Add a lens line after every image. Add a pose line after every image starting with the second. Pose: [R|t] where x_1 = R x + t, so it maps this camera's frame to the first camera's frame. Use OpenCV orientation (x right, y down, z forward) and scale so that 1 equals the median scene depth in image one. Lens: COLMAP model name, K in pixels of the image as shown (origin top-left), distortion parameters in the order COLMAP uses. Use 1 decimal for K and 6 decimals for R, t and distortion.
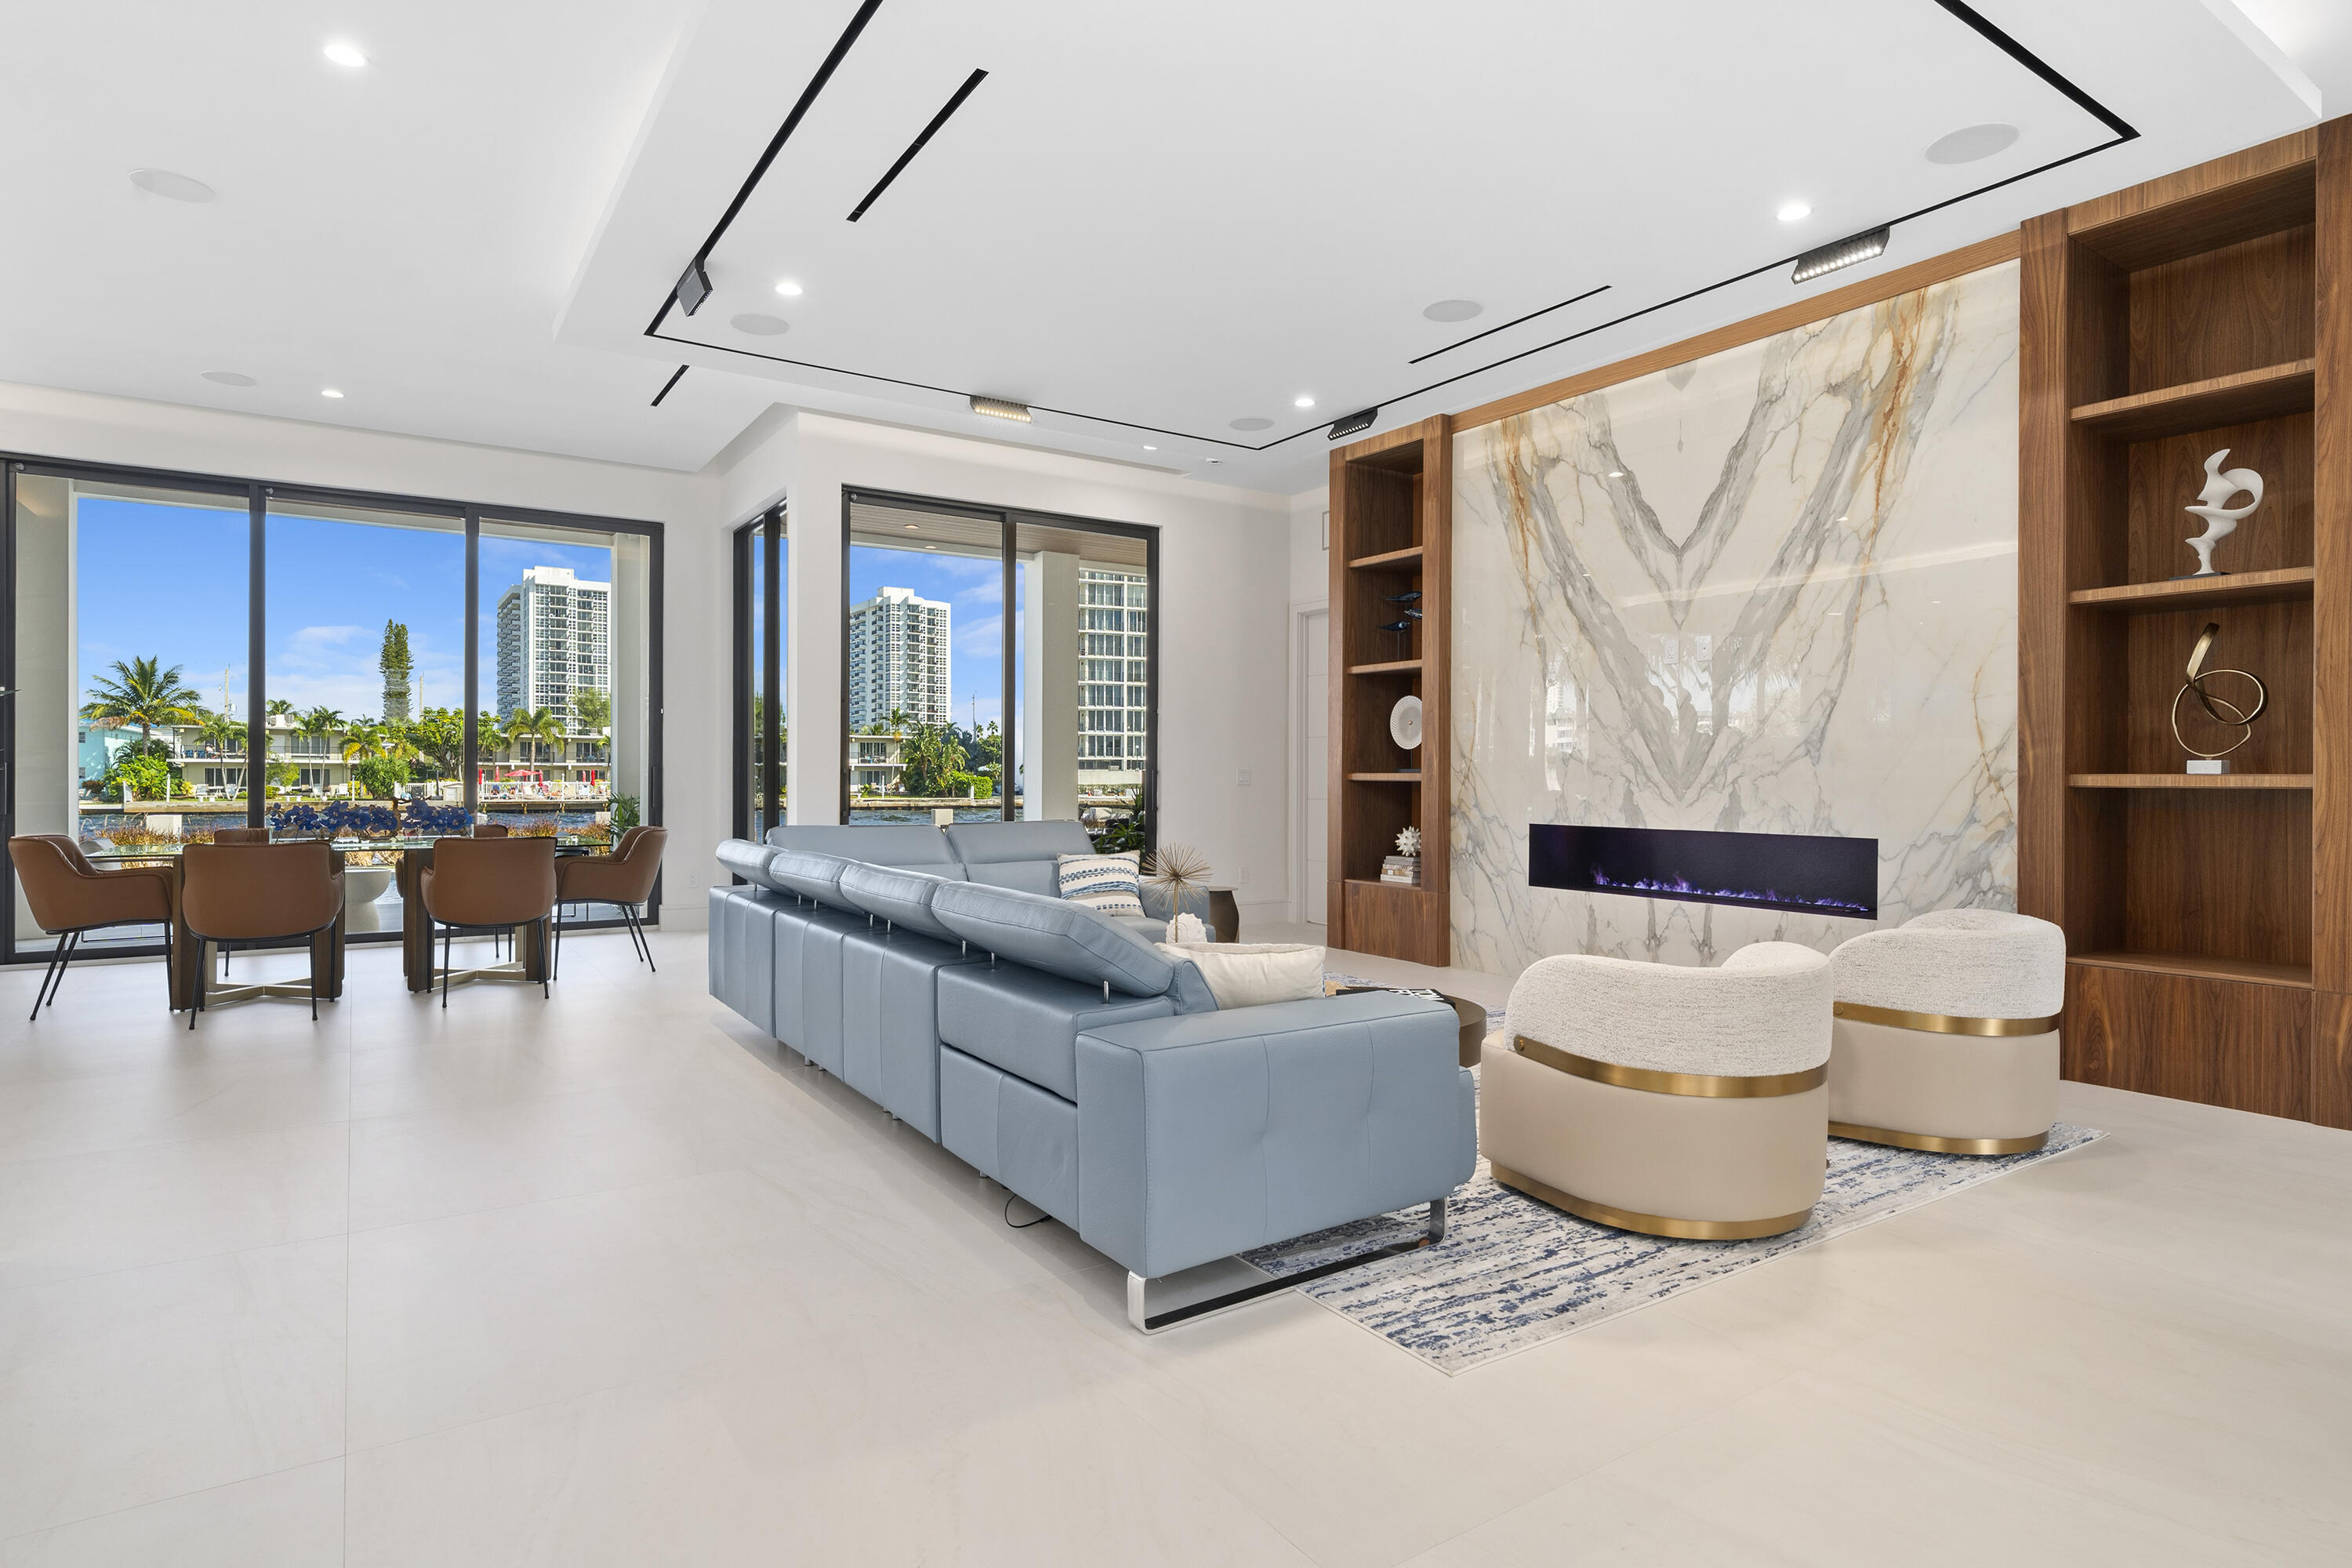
lens RADIAL K [[1219.1, 0, 1166.3], [0, 1219.1, 772.6], [0, 0, 1]] dist [0.003621, -0.001070]
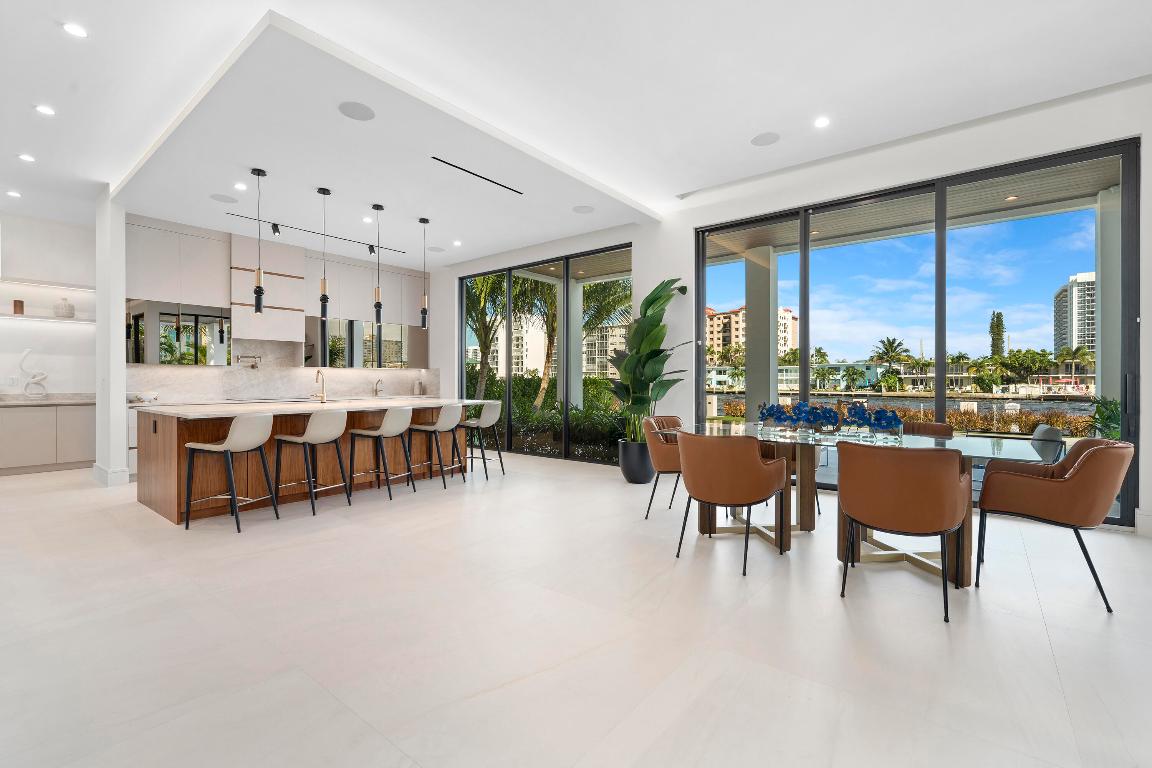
lens RADIAL K [[505.3, 0, 582.0], [0, 505.3, 383.5], [0, 0, 1]] dist [0.000219, 0.000589]
pose [[0.312796, 0.001076, -0.949820, -0.209847], [0.004232, 0.999988, 0.002527, -0.000016], [0.949811, -0.004810, 0.312787, 0.569605]]
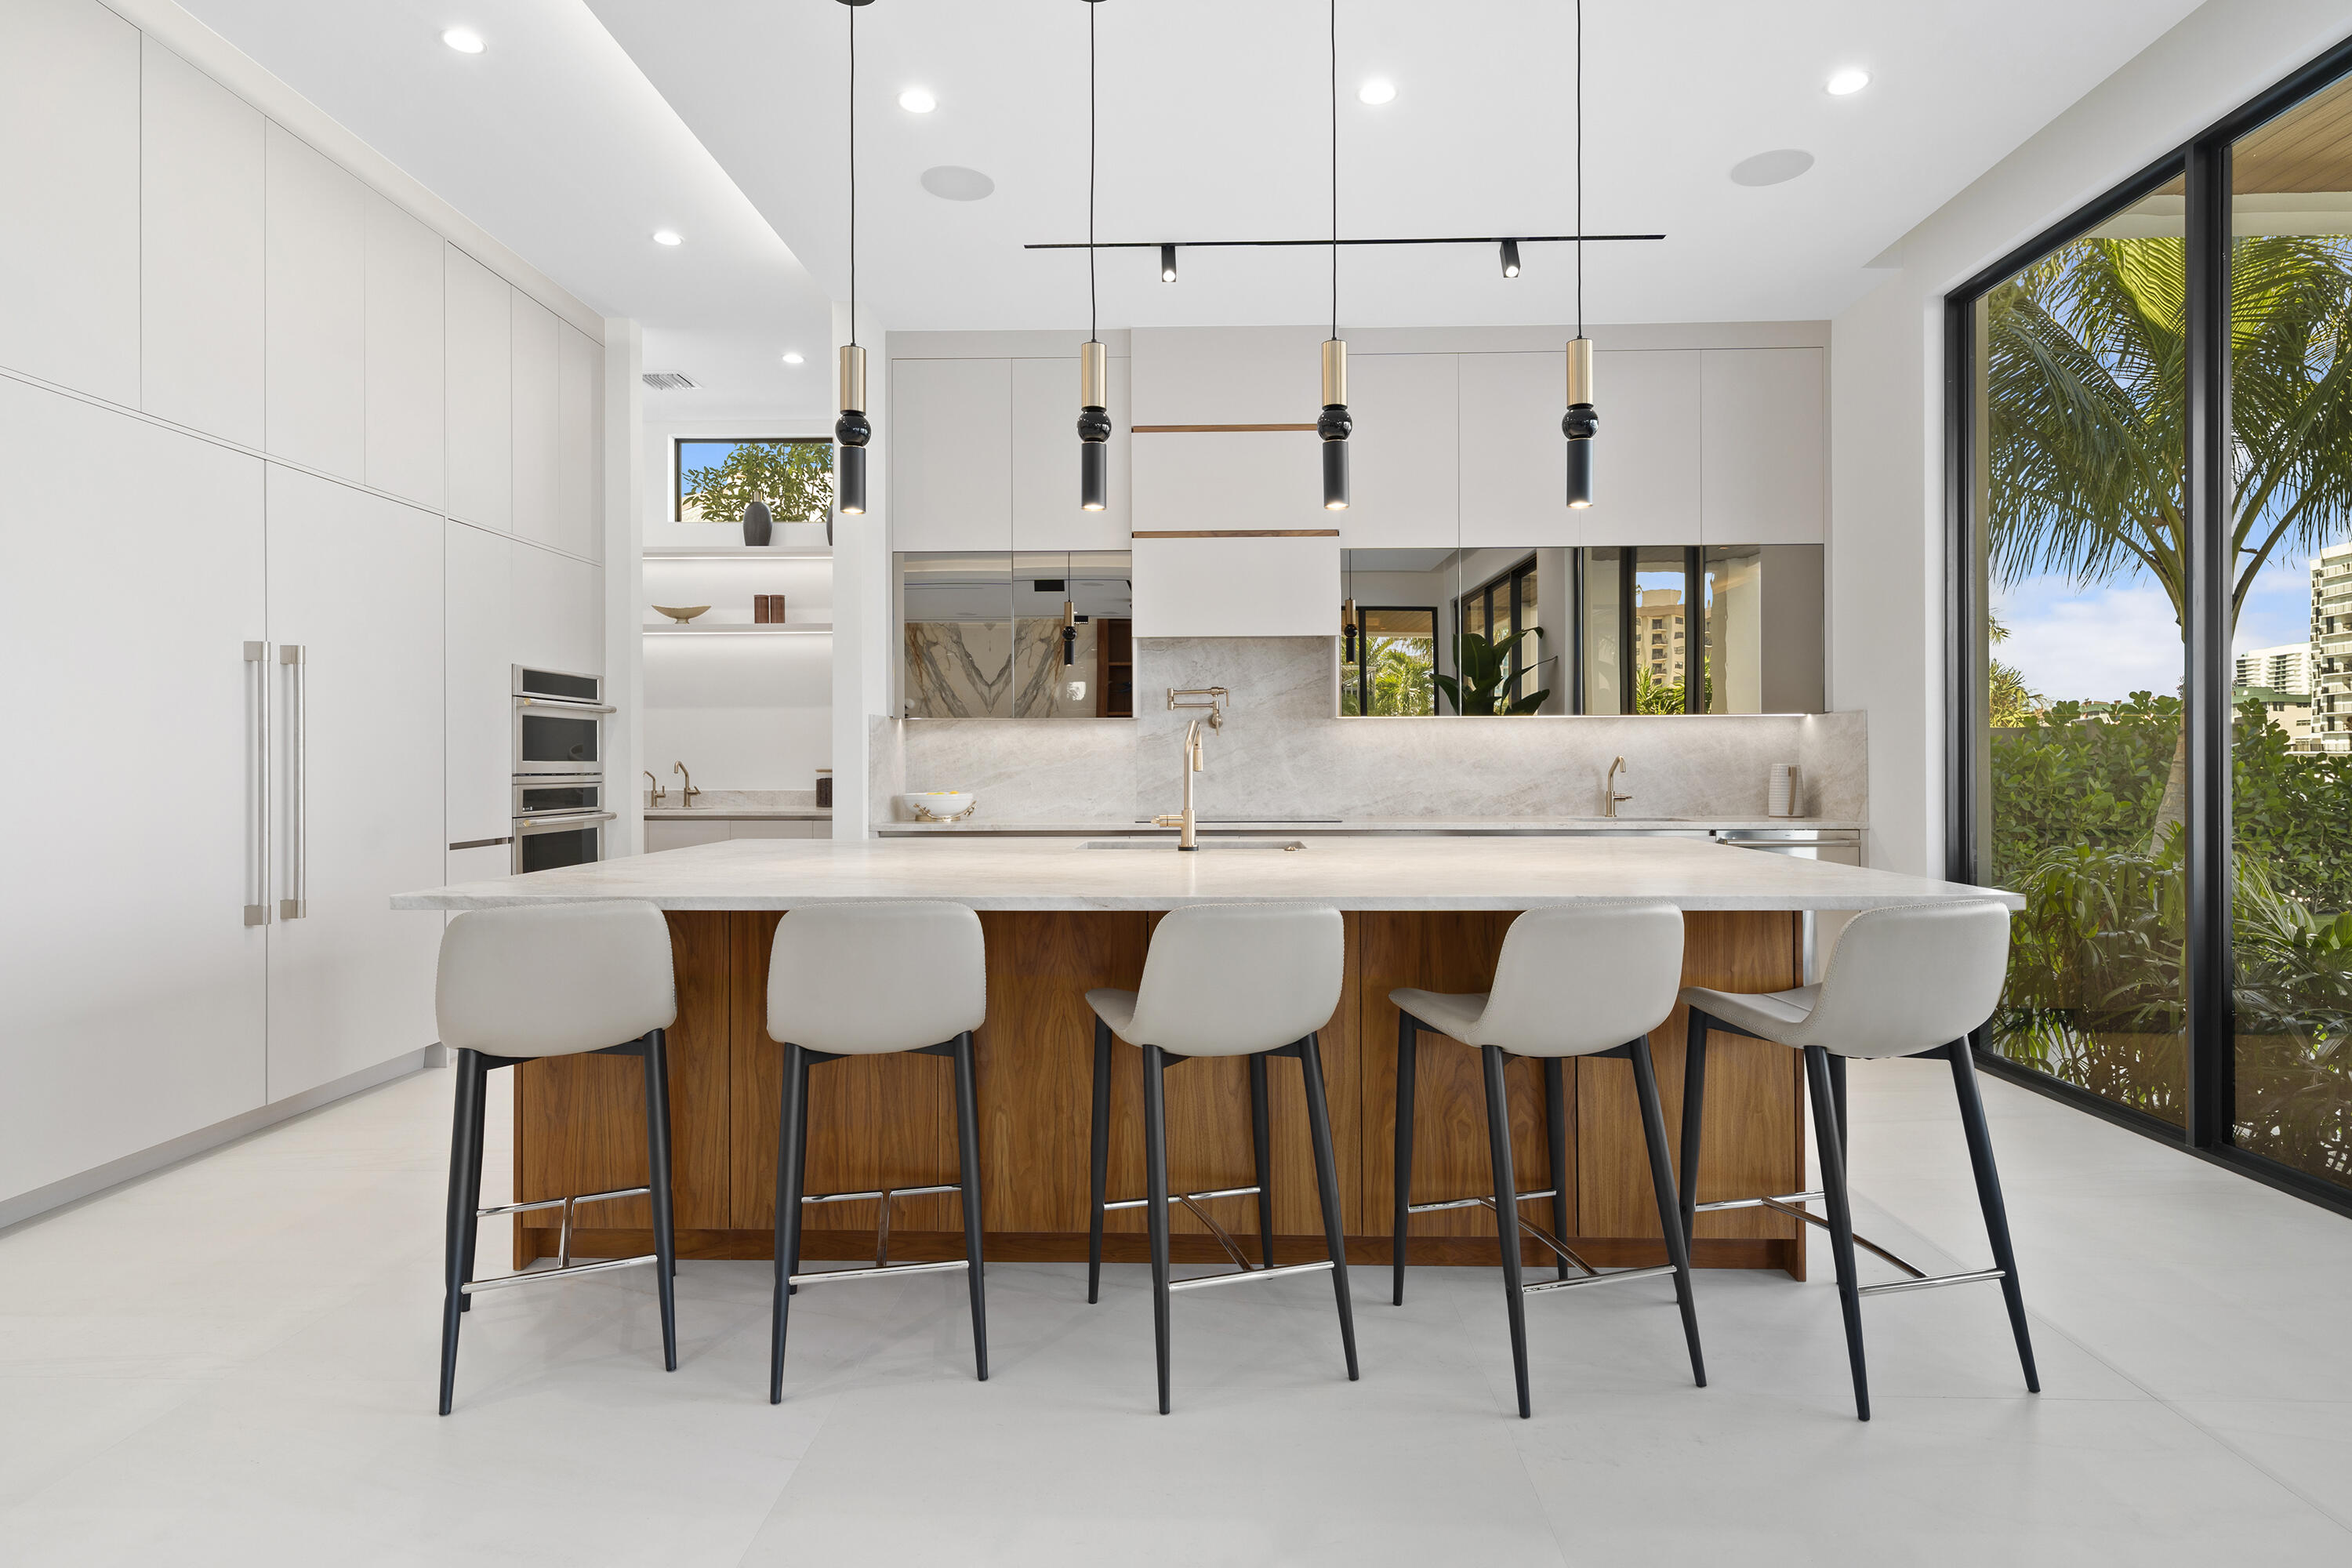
lens RADIAL K [[1243.7, 0, 1170.6], [0, 1243.7, 767.9], [0, 0, 1]] dist [-0.002067, 0.000390]
pose [[-0.580032, 0.001609, -0.814592, -0.726766], [0.002771, 0.999996, 0.000002, -0.002810], [0.814589, -0.002256, -0.580034, 0.731669]]
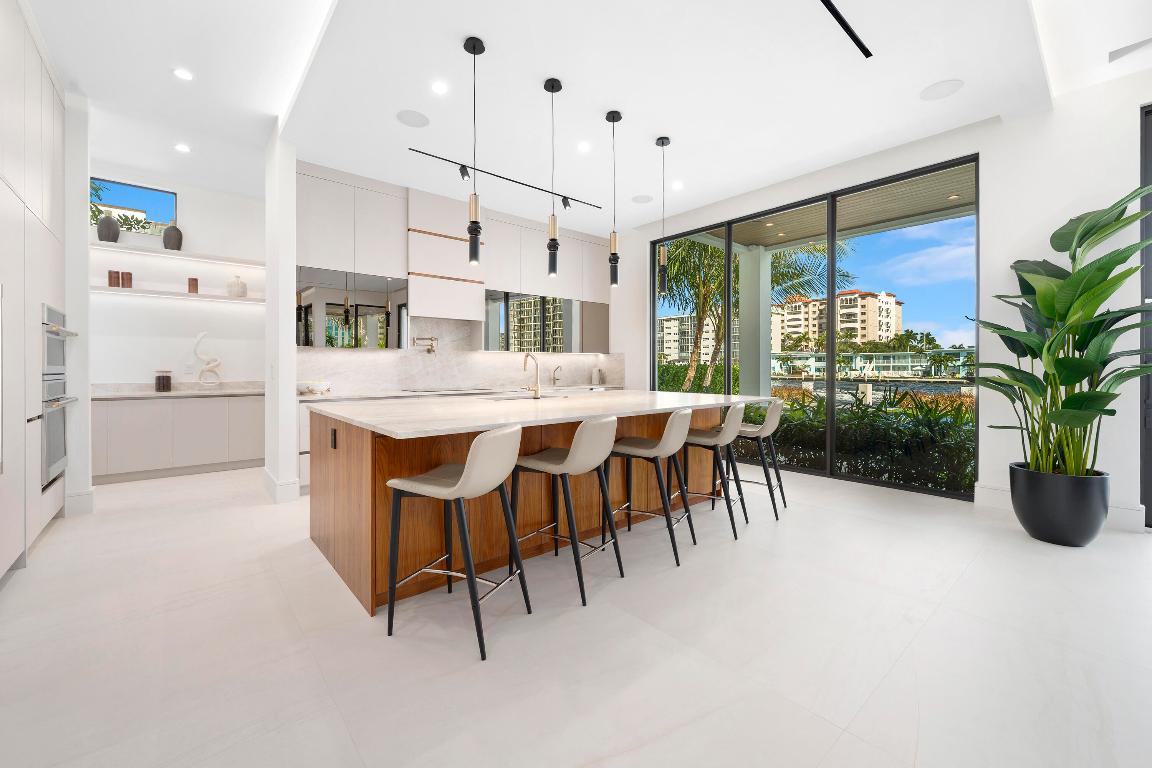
lens RADIAL K [[469.5, 0, 583.7], [0, 469.5, 371.0], [0, 0, 1]] dist [-0.002380, 0.000404]
pose [[0.131166, 0.002961, -0.991356, -0.596641], [0.003981, 0.999986, 0.003513, -0.002401], [0.991352, -0.004407, 0.131152, 0.400644]]
